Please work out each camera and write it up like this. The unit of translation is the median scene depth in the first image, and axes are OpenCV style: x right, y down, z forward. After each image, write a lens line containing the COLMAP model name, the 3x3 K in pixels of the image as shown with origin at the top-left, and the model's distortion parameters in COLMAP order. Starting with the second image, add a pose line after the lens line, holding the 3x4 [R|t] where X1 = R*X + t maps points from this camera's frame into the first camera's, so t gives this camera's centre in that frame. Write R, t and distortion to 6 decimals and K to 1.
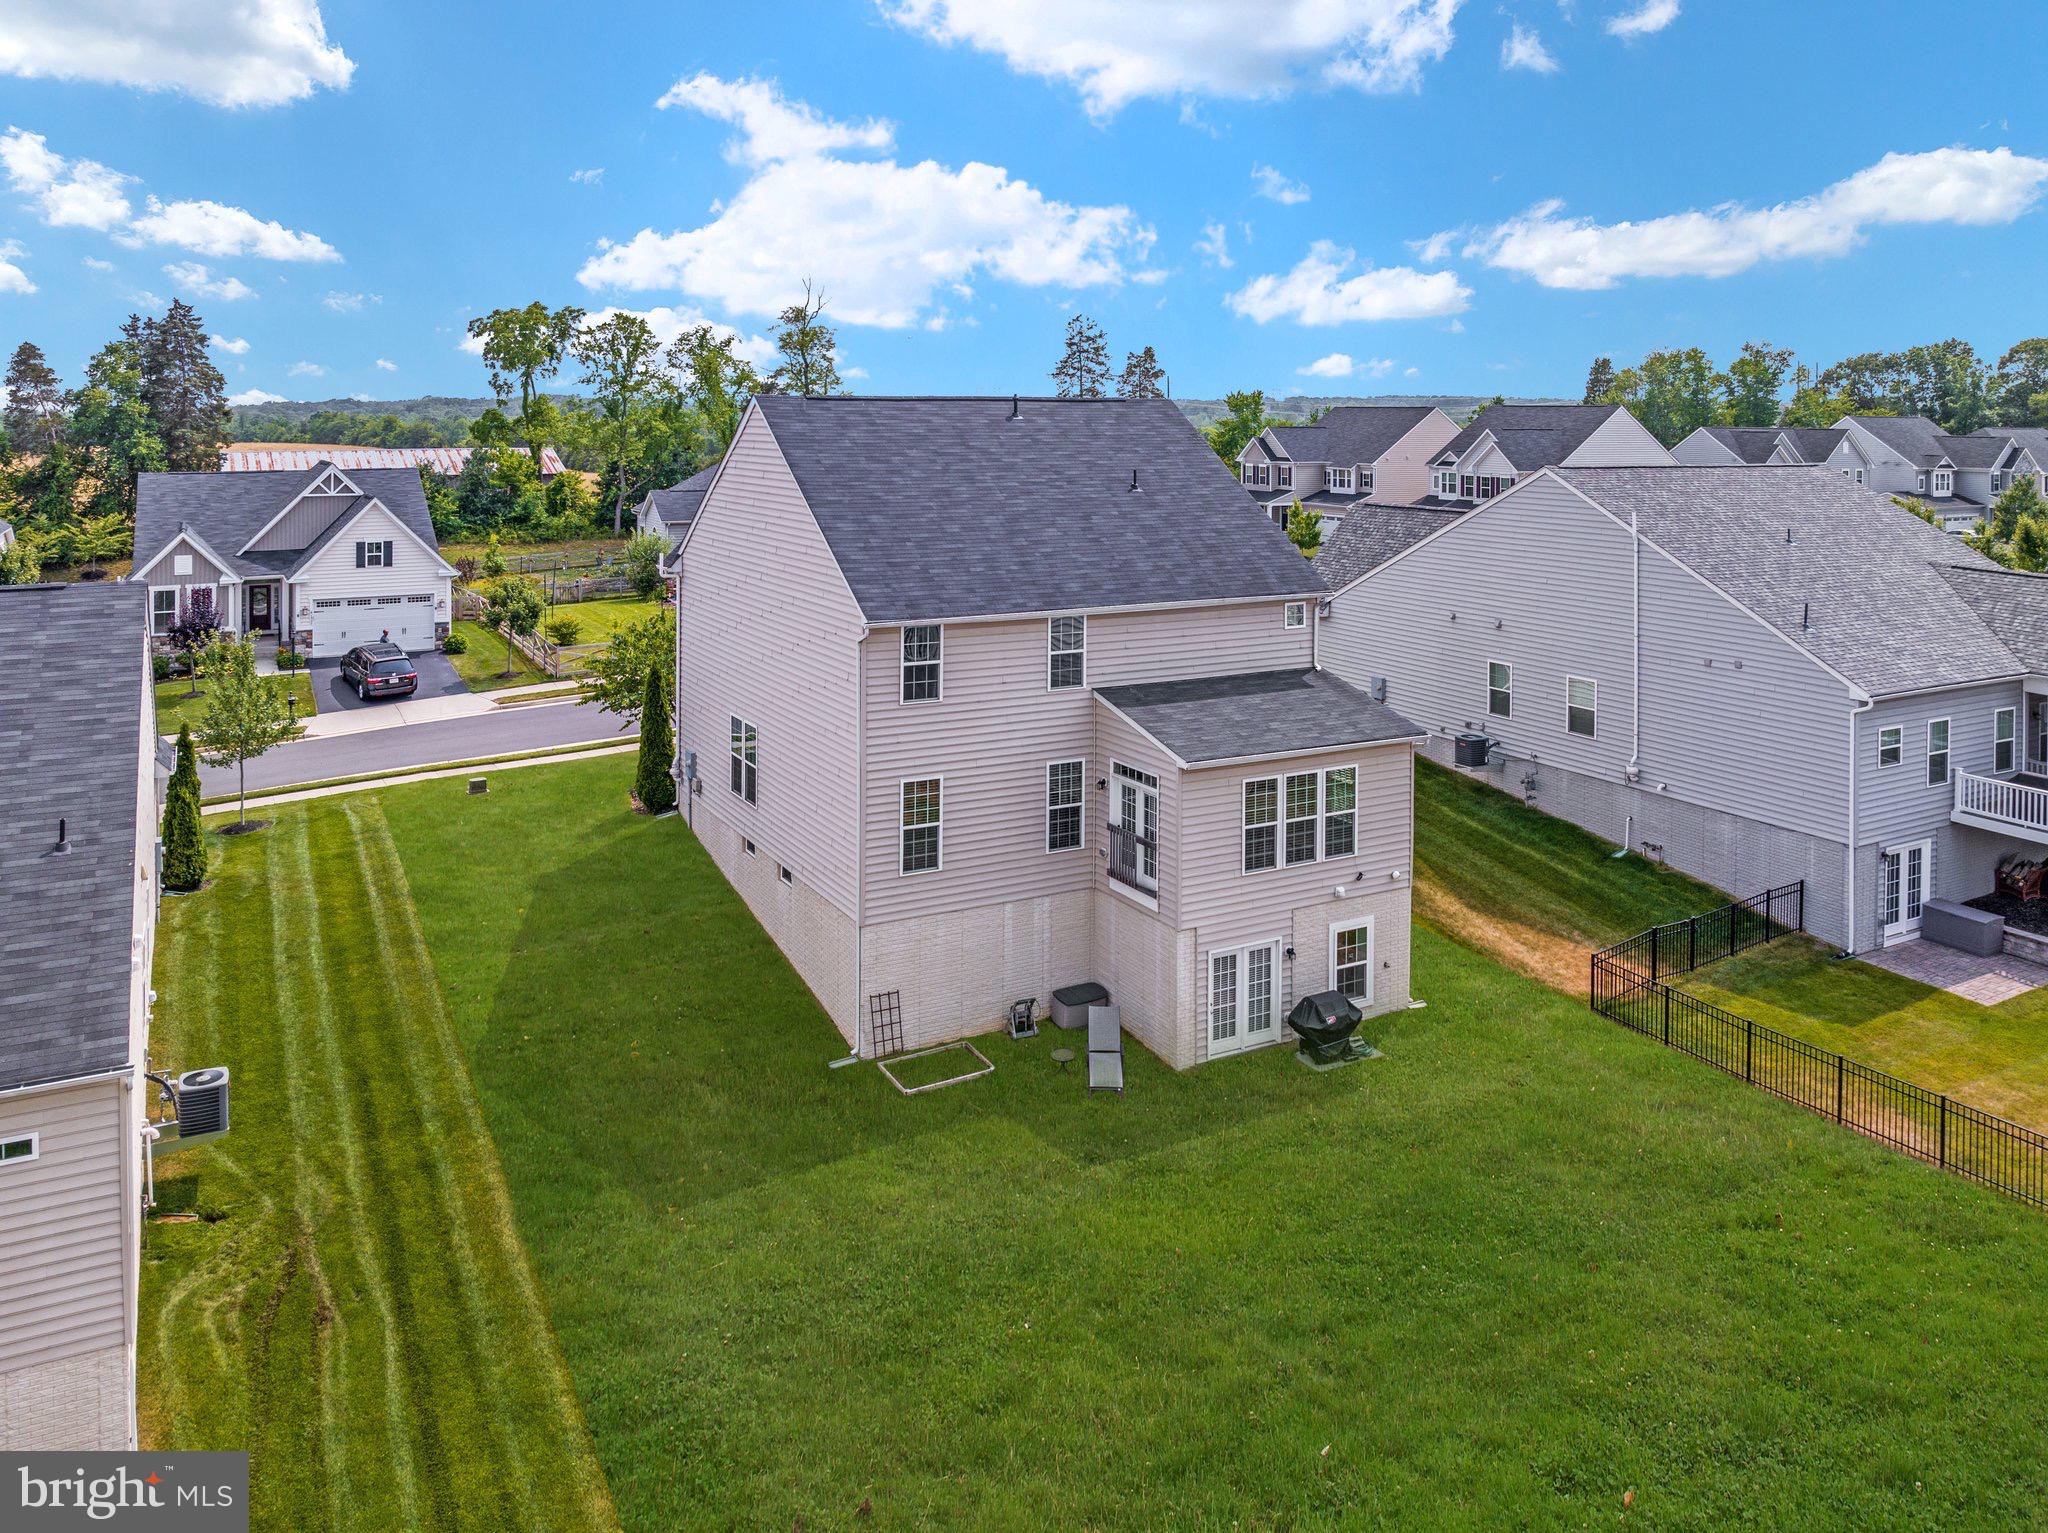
lens RADIAL K [[1540.5, 0, 1027.6], [0, 1540.5, 410.8], [0, 0, 1]] dist [-0.018562, -0.009899]
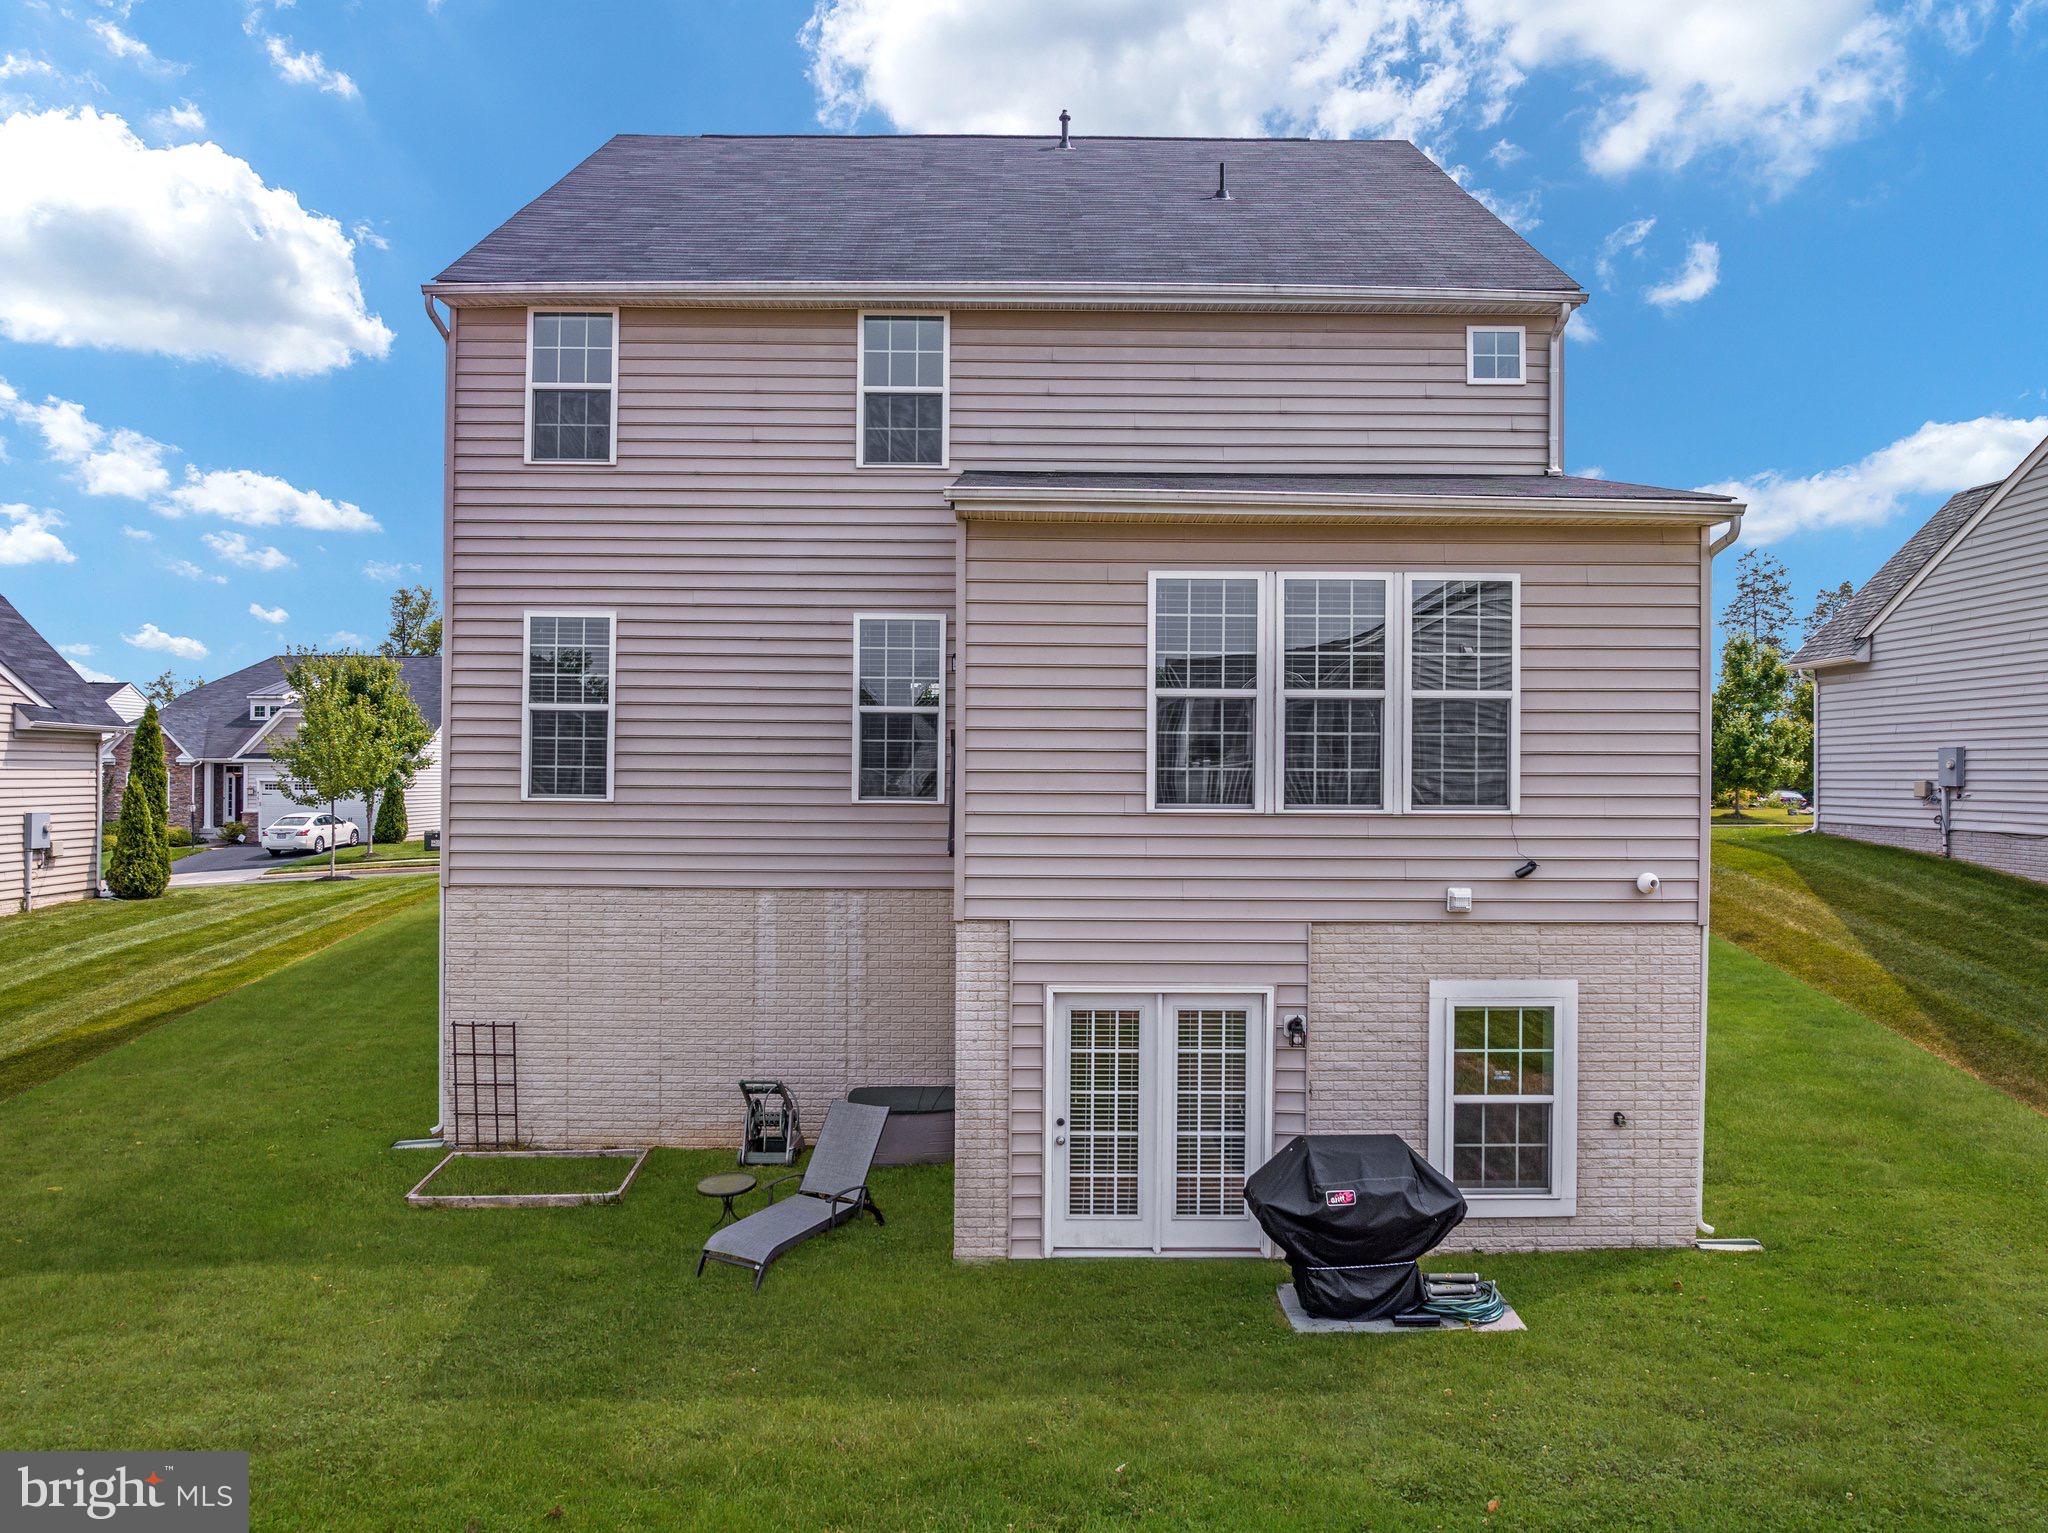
lens RADIAL K [[1452.2, 0, 1035.3], [0, 1452.2, 773.7], [0, 0, 1]] dist [-0.026746, -0.013945]
pose [[0.881190, -0.000325, -0.472762, 0.281080], [-0.000568, 0.999998, -0.001746, 0.282101], [0.472761, 0.001808, 0.881189, 0.630039]]
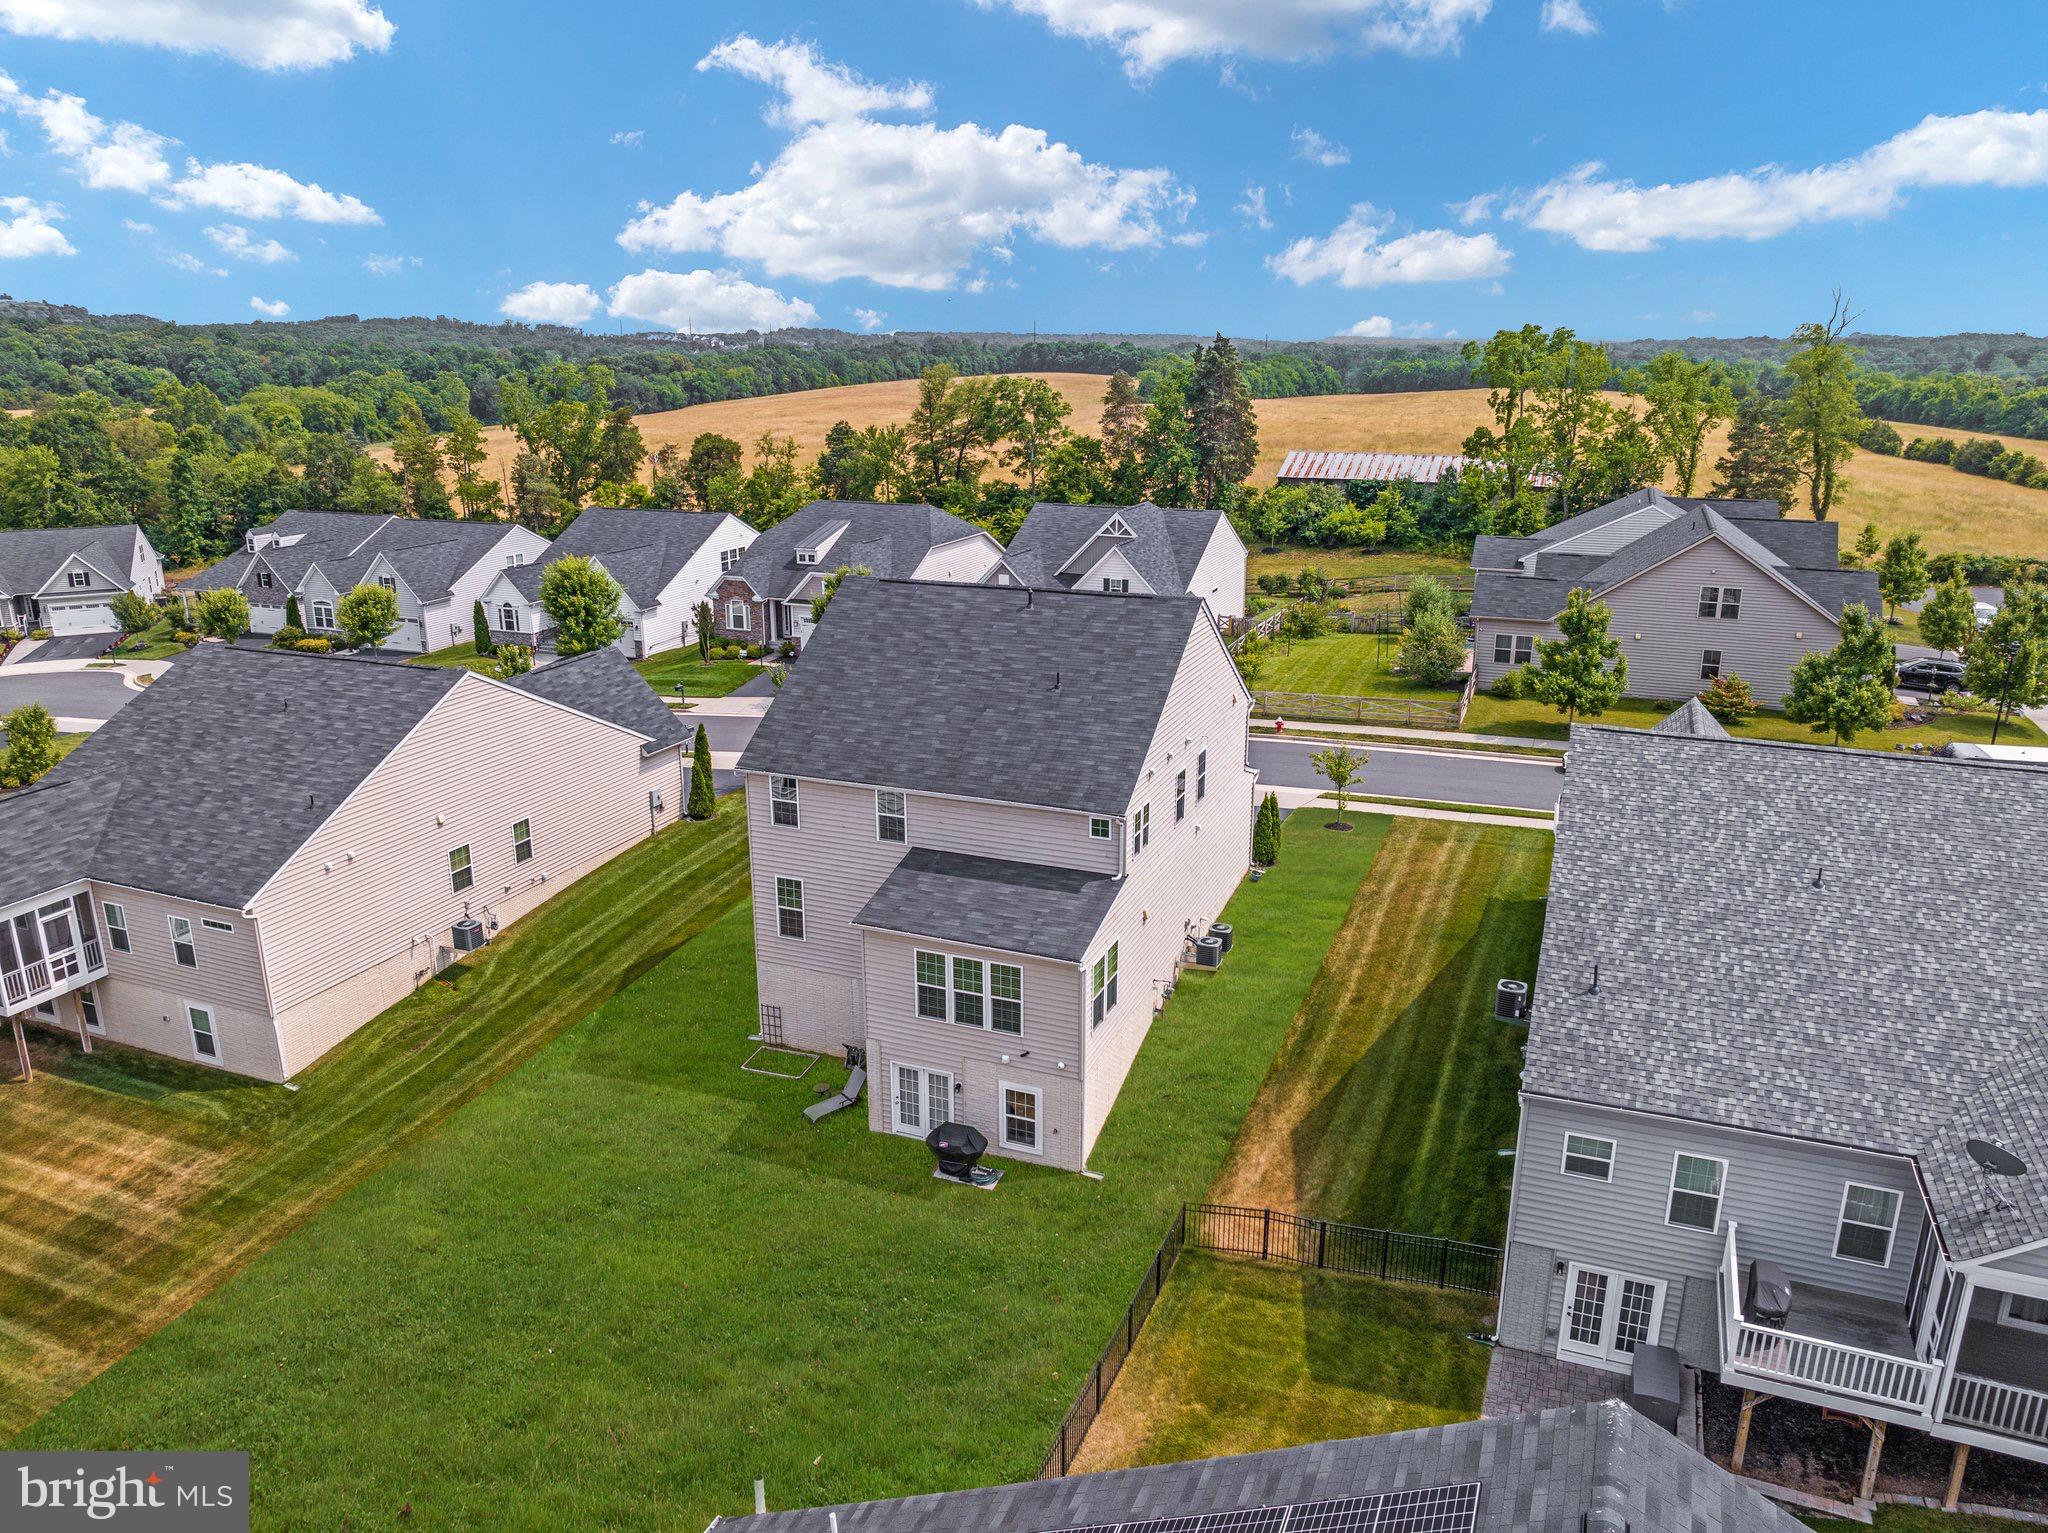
lens RADIAL K [[1452.2, 0, 1035.3], [0, 1452.2, 773.7], [0, 0, 1]] dist [-0.026746, -0.013945]
pose [[0.628713, 0.218815, -0.746217, 1.020335], [0.005957, 0.958212, 0.285998, -0.228464], [0.777614, -0.184256, 0.601137, 0.373472]]
